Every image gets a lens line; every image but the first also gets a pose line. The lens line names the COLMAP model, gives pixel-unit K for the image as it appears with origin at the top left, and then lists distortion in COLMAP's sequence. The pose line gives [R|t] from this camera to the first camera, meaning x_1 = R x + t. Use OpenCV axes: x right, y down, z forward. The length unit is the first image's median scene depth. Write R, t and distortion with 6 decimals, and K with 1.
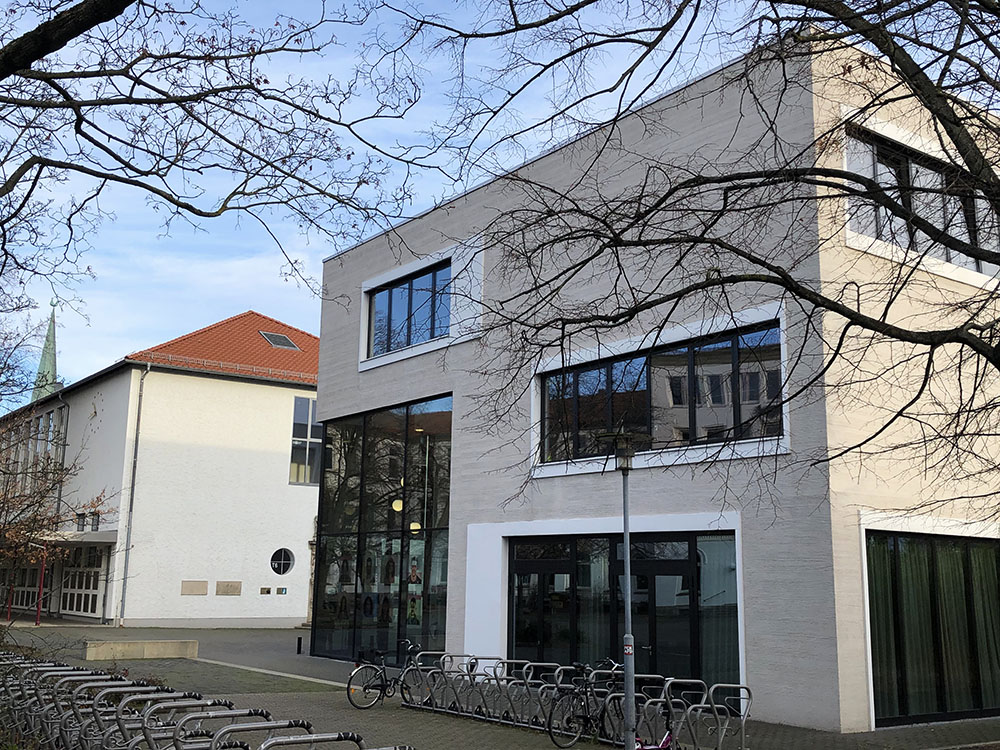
lens RADIAL K [[1075.7, 0, 500.0], [0, 1075.7, 375.0], [0, 0, 1]] dist [0.013262, 0.015386]
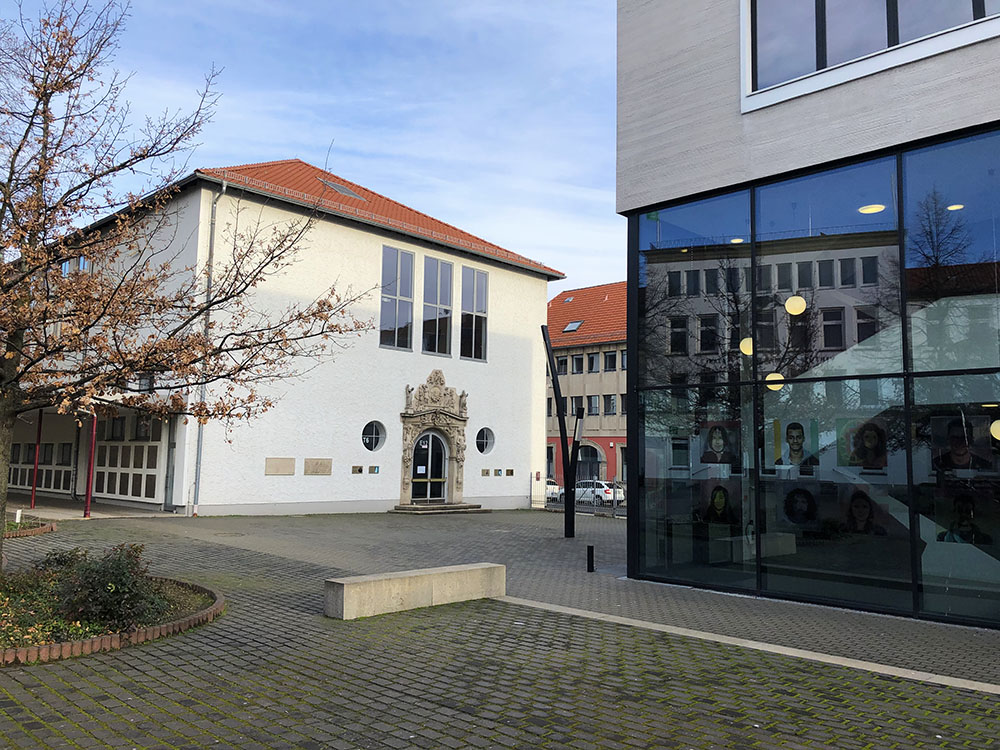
lens RADIAL K [[814.5, 0, 500.0], [0, 814.5, 375.0], [0, 0, 1]] dist [0.048376, -0.001730]
pose [[0.987526, 0.019285, 0.156270, -0.217918], [-0.032932, 0.995818, 0.085219, 0.070232], [-0.153973, -0.089302, 0.984031, 0.370457]]
